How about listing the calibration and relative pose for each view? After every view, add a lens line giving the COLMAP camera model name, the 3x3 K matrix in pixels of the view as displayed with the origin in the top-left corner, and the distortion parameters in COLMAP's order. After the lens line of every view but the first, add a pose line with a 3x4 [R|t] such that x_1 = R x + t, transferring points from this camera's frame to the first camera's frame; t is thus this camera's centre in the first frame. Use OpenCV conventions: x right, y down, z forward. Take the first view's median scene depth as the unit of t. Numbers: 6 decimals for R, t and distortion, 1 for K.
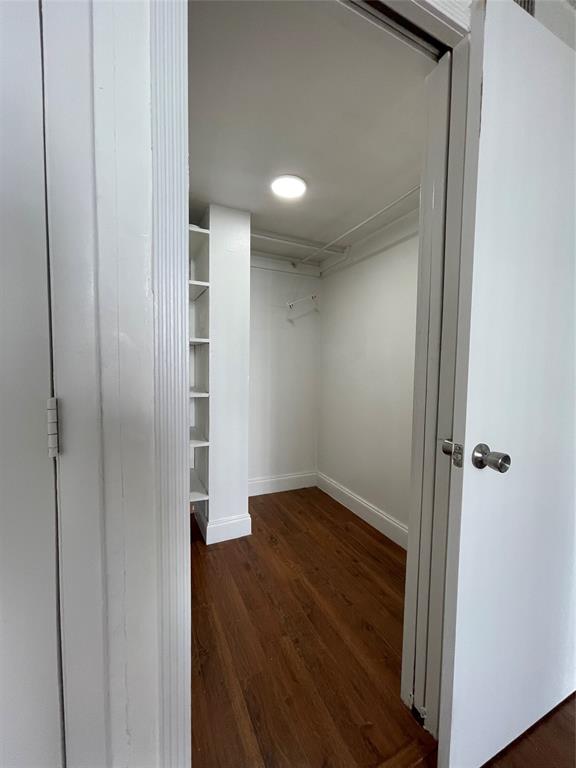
lens RADIAL K [[310.7, 0, 290.0], [0, 310.7, 384.8], [0, 0, 1]] dist [-0.000430, -0.000232]
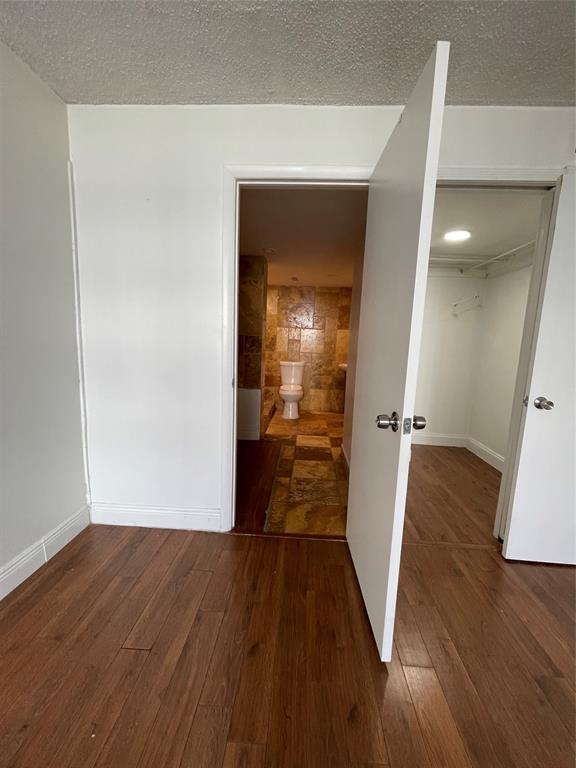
lens RADIAL K [[310.7, 0, 290.0], [0, 310.7, 384.8], [0, 0, 1]] dist [-0.000430, -0.000232]
pose [[0.877861, 0.084946, -0.471322, 0.045005], [-0.052827, 0.995314, 0.080991, 0.012233], [0.475993, -0.046200, 0.878235, -0.611196]]
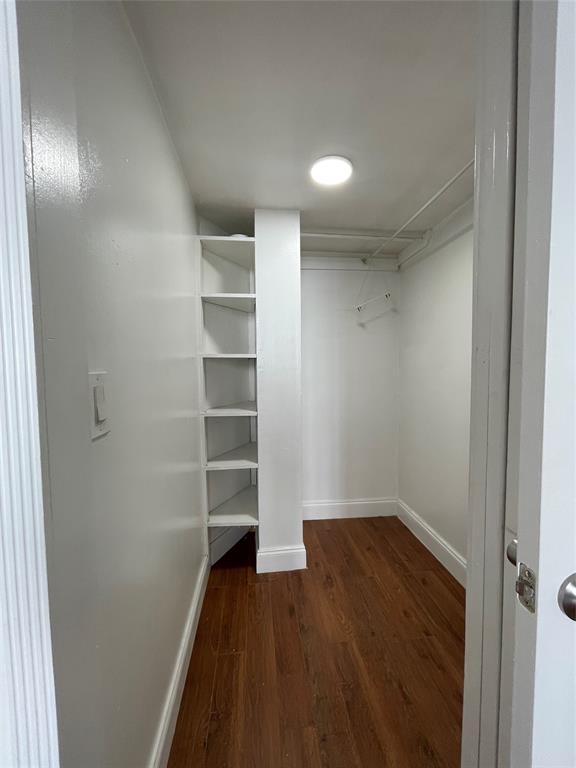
lens RADIAL K [[311.3, 0, 293.5], [0, 311.3, 383.2], [0, 0, 1]] dist [0.001705, 0.000454]
pose [[0.948462, -0.010435, -0.316719, 0.129561], [0.005903, 0.999866, -0.015267, -0.036528], [0.316836, 0.012610, 0.948397, 0.136604]]
